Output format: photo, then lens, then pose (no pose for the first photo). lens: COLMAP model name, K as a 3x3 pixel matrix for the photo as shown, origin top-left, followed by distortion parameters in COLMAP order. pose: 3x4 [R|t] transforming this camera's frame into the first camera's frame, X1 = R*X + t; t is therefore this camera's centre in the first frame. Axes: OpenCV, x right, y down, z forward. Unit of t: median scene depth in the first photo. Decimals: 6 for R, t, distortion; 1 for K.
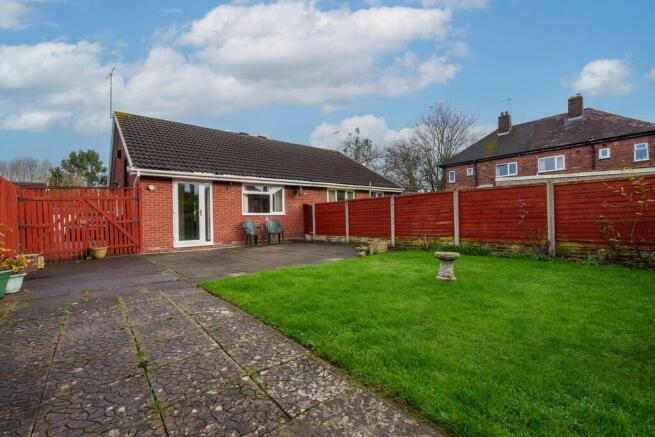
lens RADIAL K [[305.5, 0, 329.7], [0, 305.5, 218.9], [0, 0, 1]] dist [-0.002794, -0.000415]
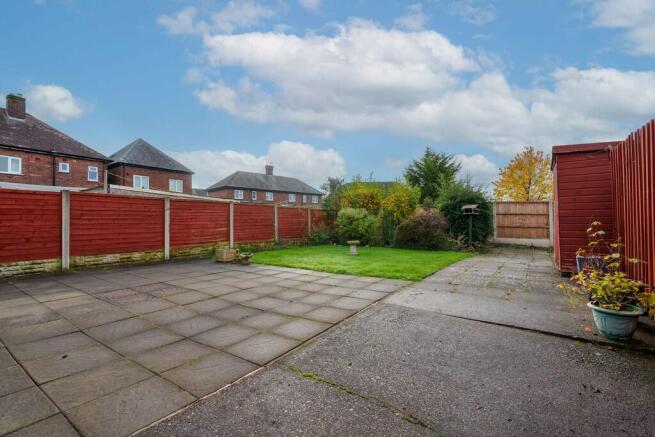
lens RADIAL K [[305.5, 0, 329.8], [0, 305.5, 218.9], [0, 0, 1]] dist [-0.002794, -0.000415]
pose [[-0.315853, 0.032164, 0.948263, -0.405671], [0.009945, 0.999483, -0.030589, 0.005557], [-0.948756, -0.000231, -0.316009, 0.473450]]
